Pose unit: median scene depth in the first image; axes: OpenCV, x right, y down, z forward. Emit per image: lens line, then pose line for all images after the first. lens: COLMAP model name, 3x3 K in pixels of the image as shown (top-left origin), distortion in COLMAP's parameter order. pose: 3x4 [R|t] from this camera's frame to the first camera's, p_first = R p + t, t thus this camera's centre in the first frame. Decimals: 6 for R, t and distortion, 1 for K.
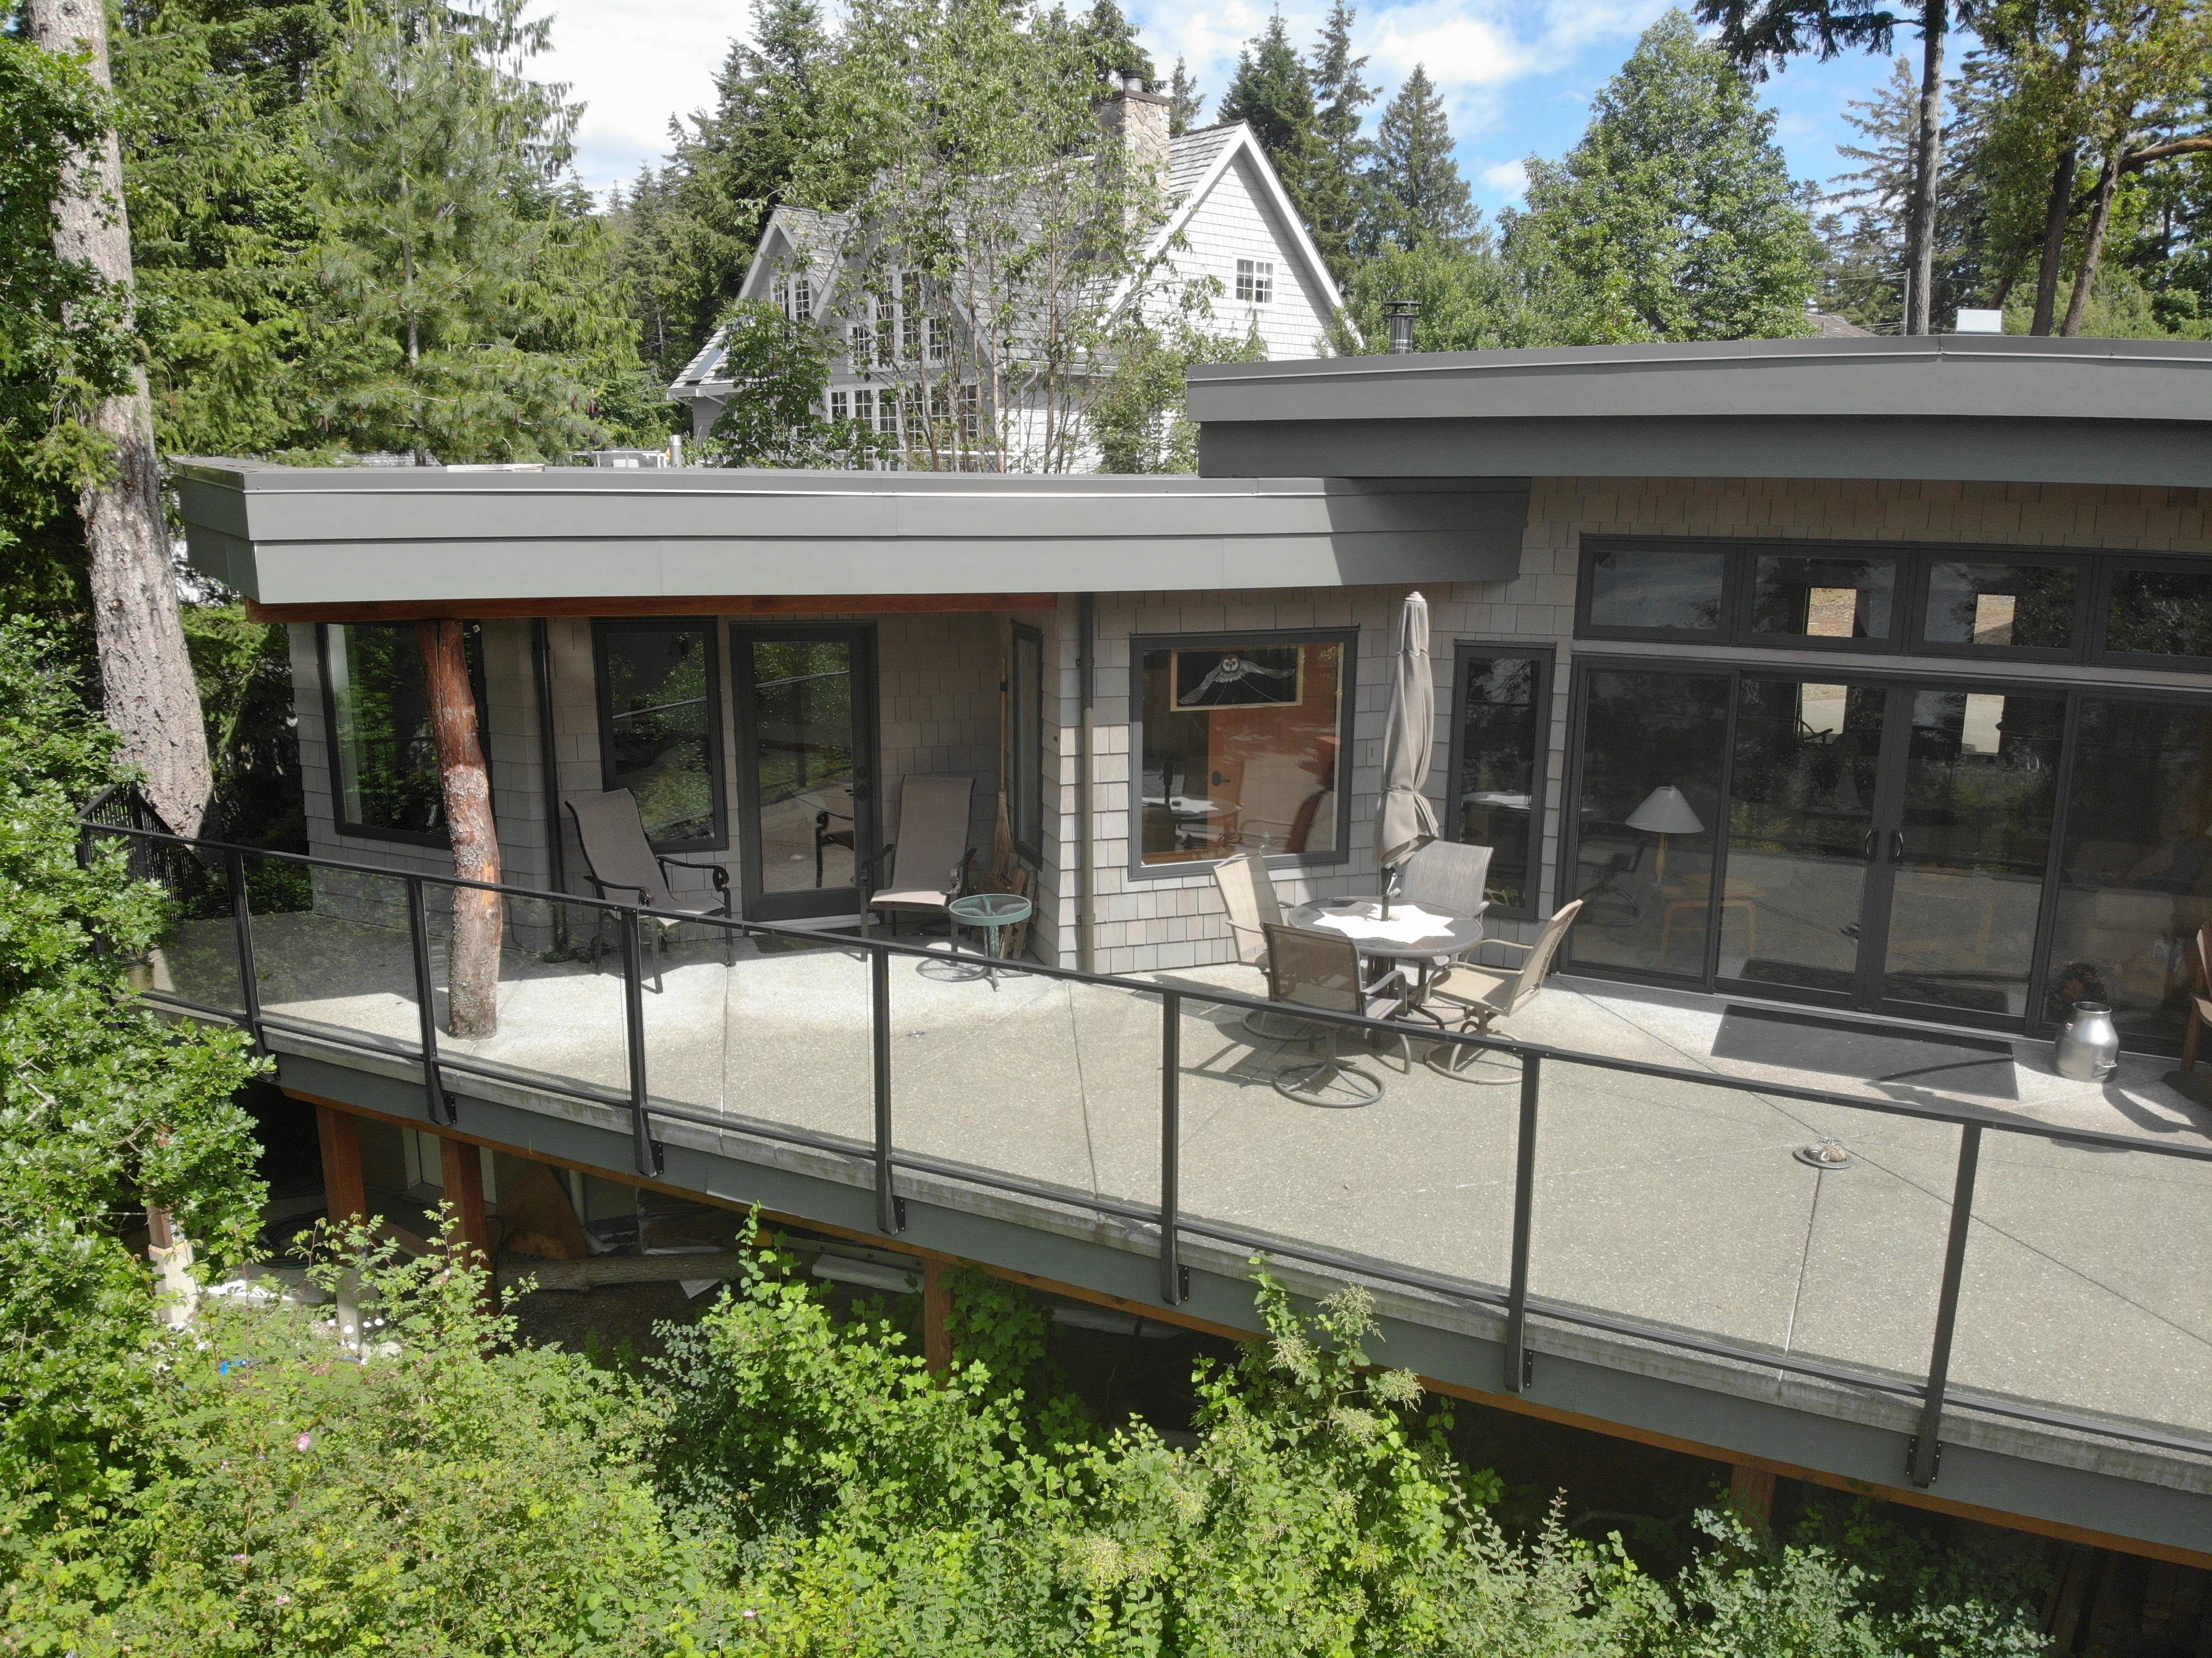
lens RADIAL K [[1603.0, 0, 1106.0], [0, 1603.0, 829.0], [0, 0, 1]] dist [0.099414, -0.241267]
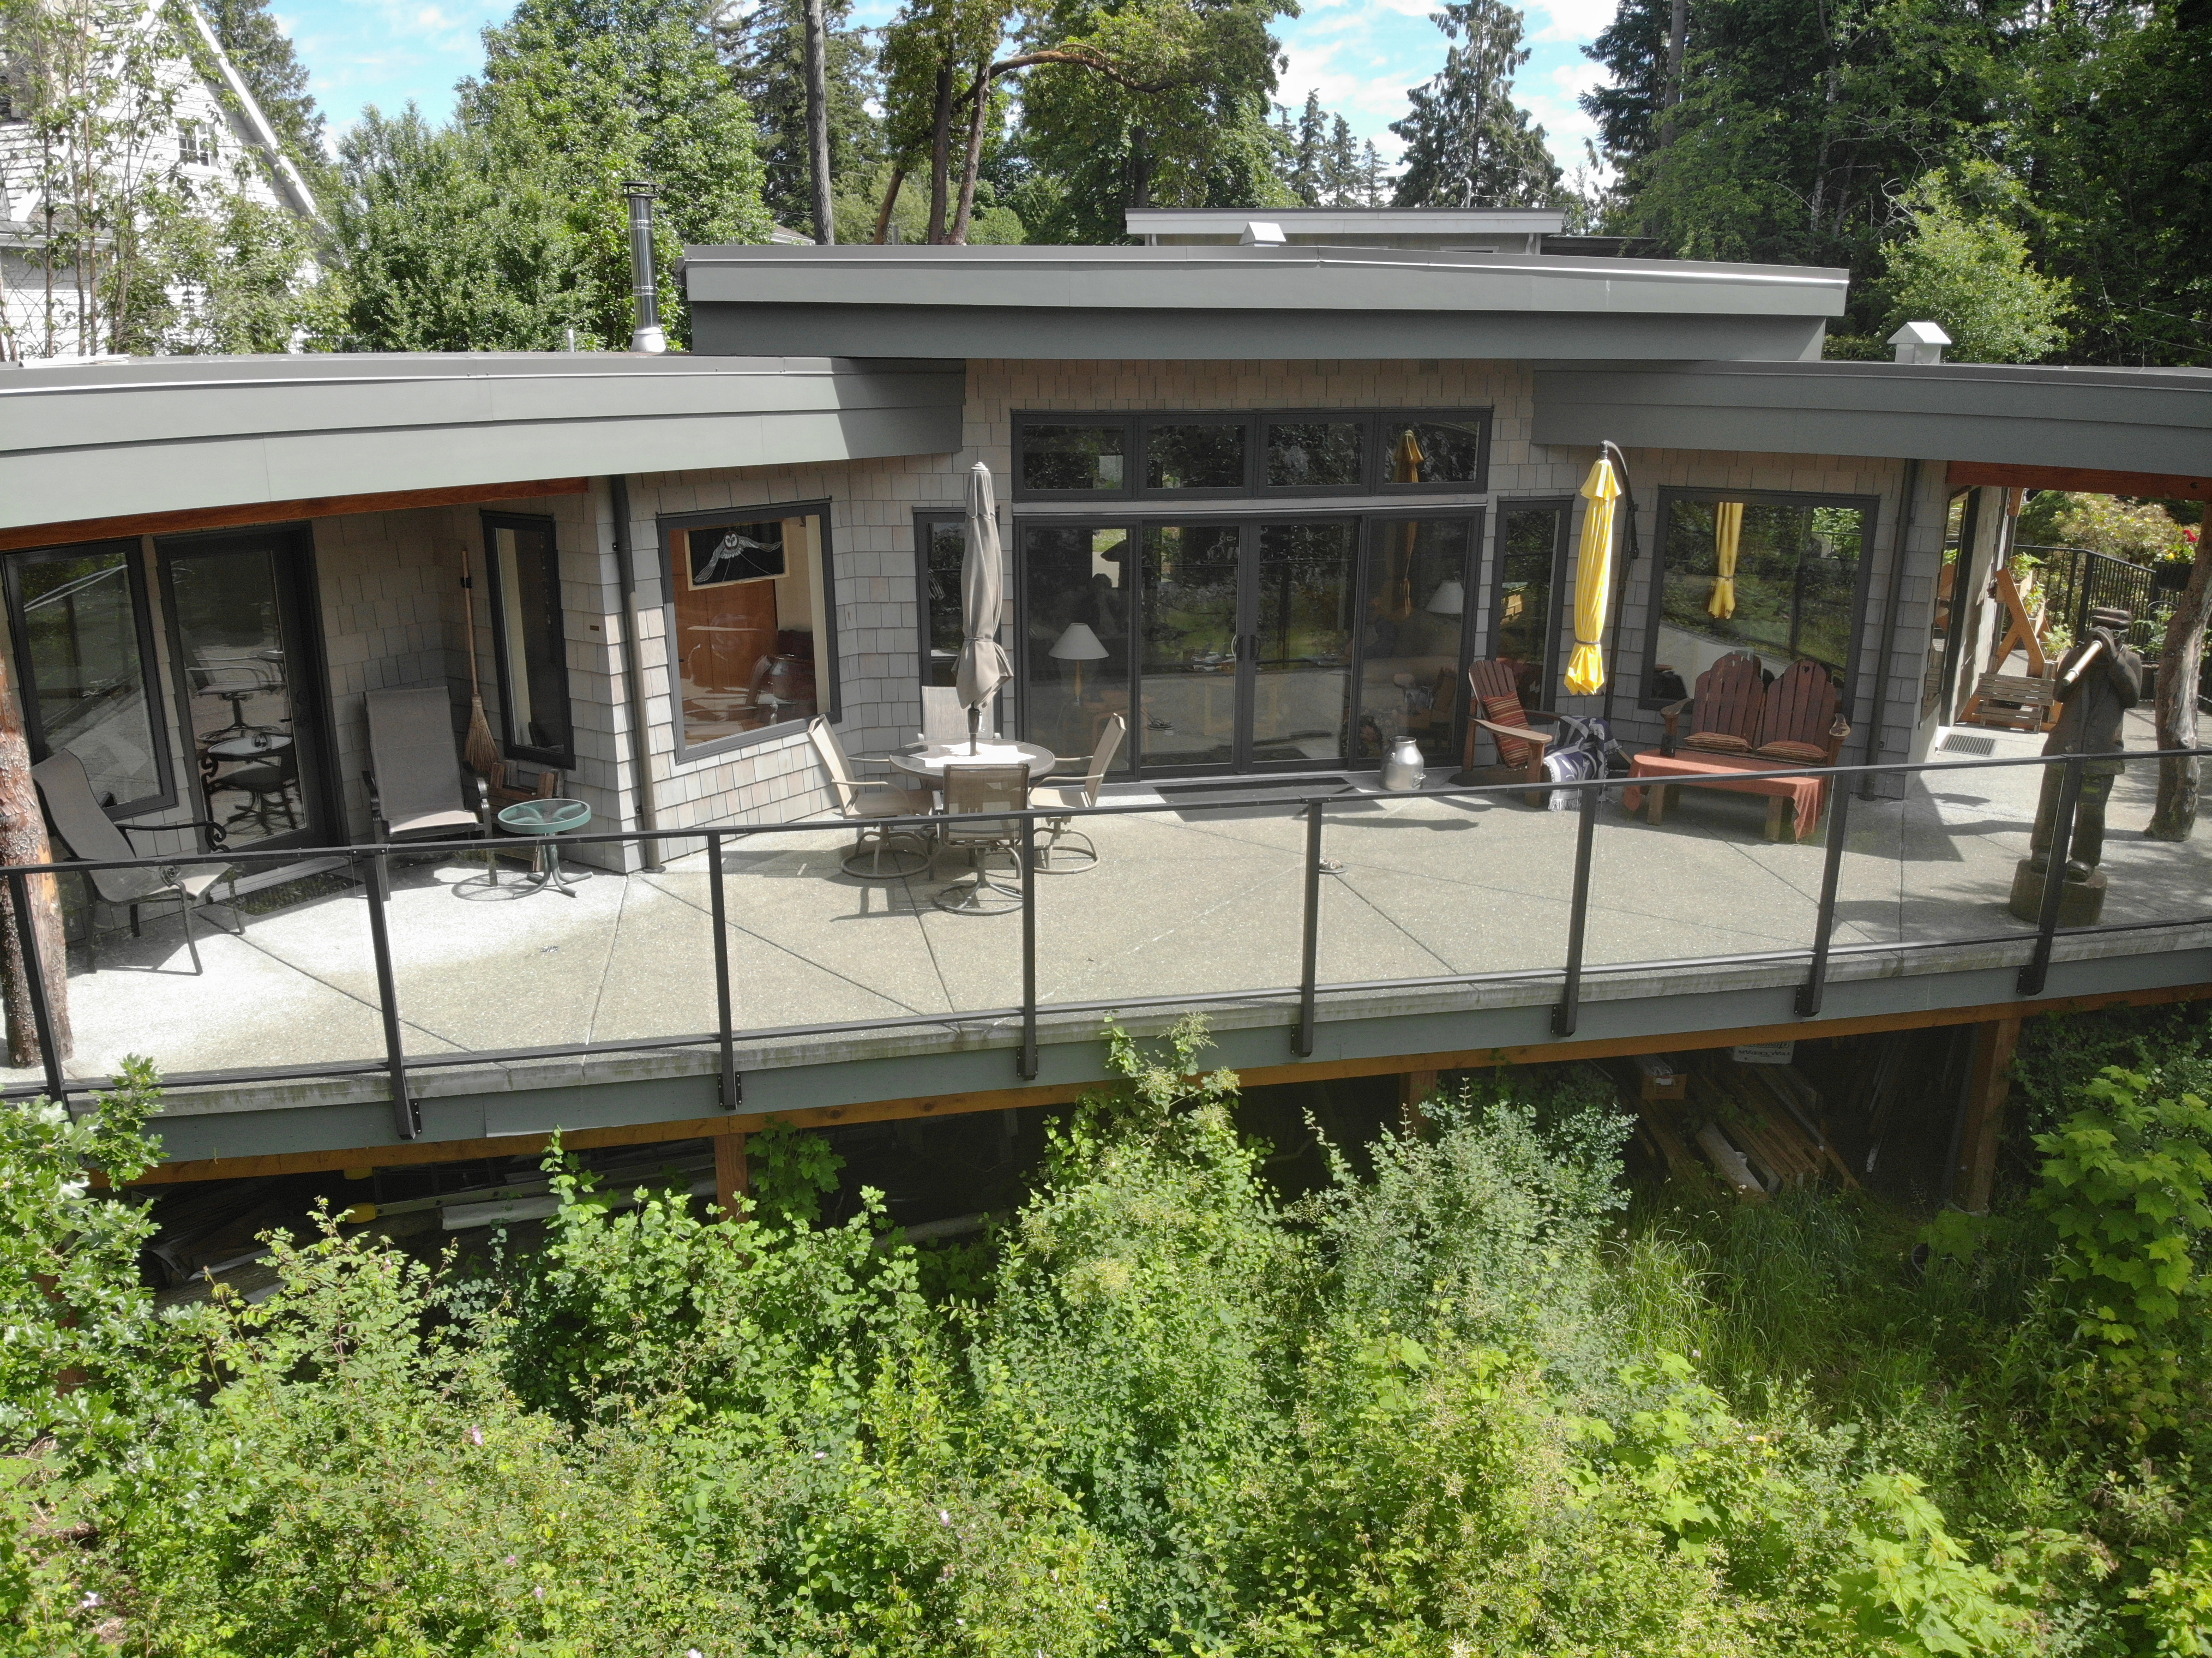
lens RADIAL K [[1603.0, 0, 1106.0], [0, 1603.0, 829.0], [0, 0, 1]] dist [0.099414, -0.241267]
pose [[0.777454, -0.175496, 0.603959, -0.409928], [0.133000, 0.984439, 0.114849, -0.007915], [-0.614717, -0.008963, 0.788697, 0.035739]]
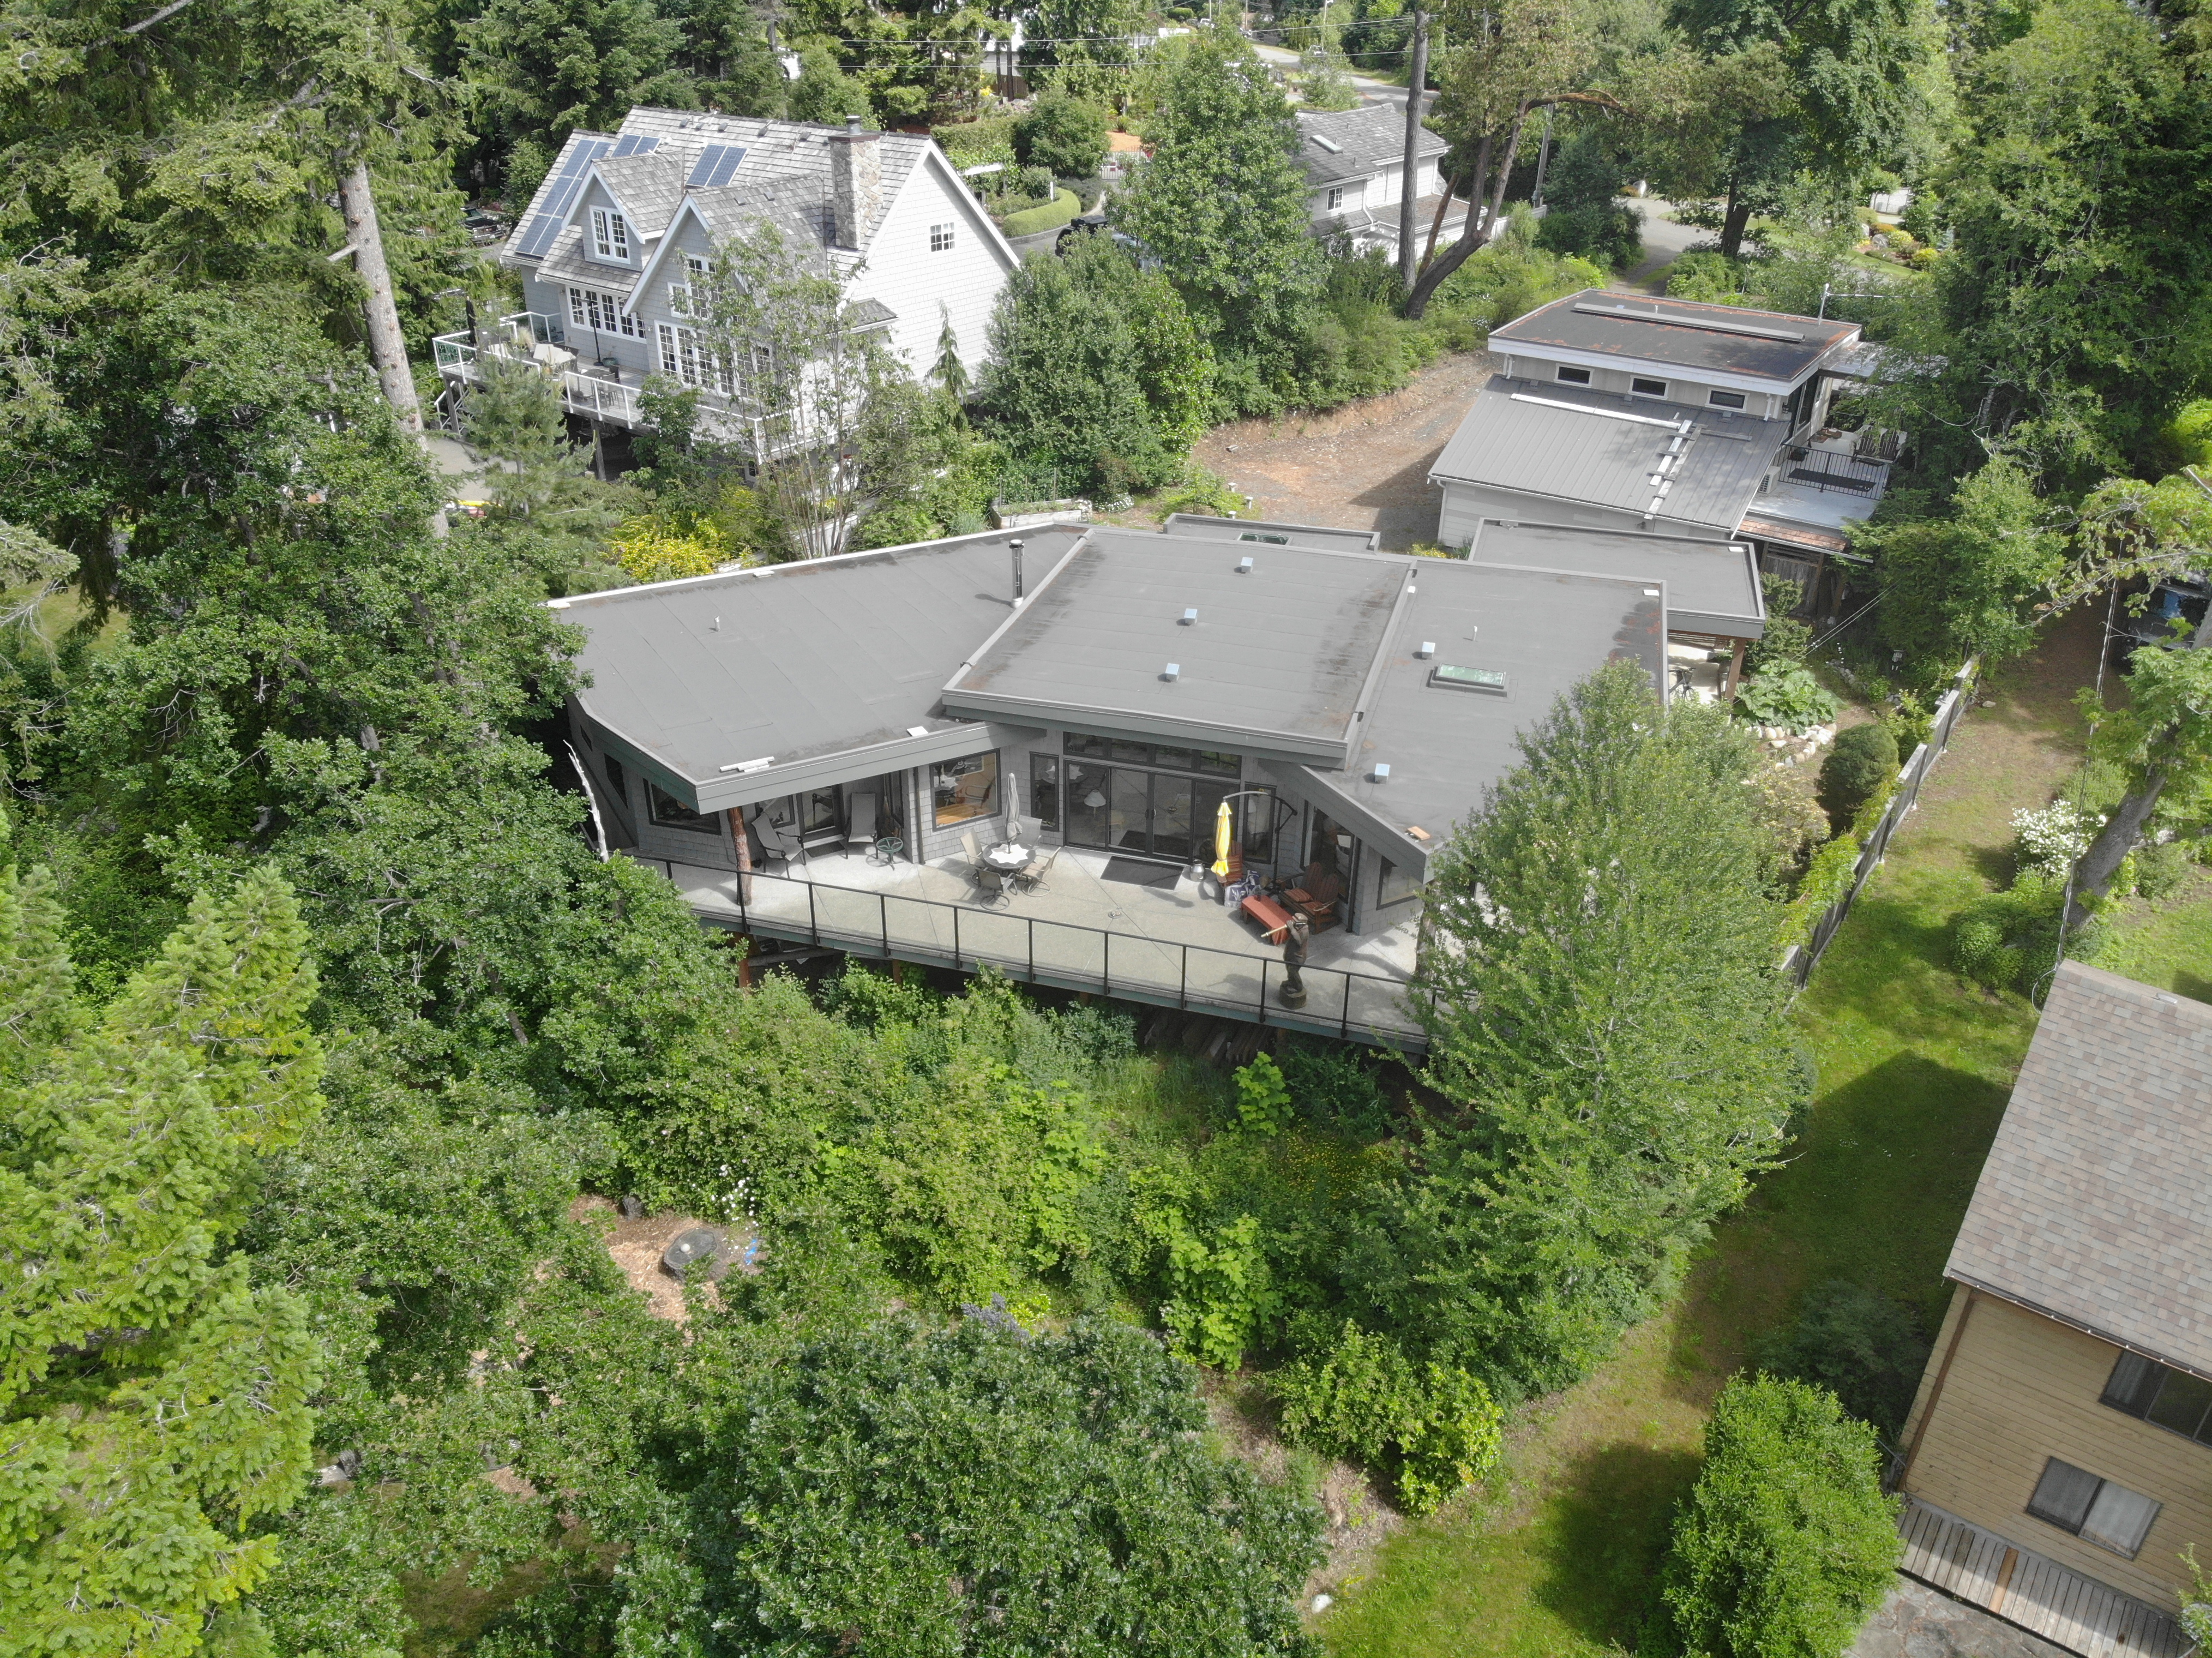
lens RADIAL K [[1603.0, 0, 1106.0], [0, 1603.0, 829.0], [0, 0, 1]] dist [0.099414, -0.241267]
pose [[0.983594, -0.084786, 0.159230, -0.161010], [0.033585, 0.953300, 0.300152, -0.962814], [-0.177243, -0.289880, 0.940508, -2.163333]]
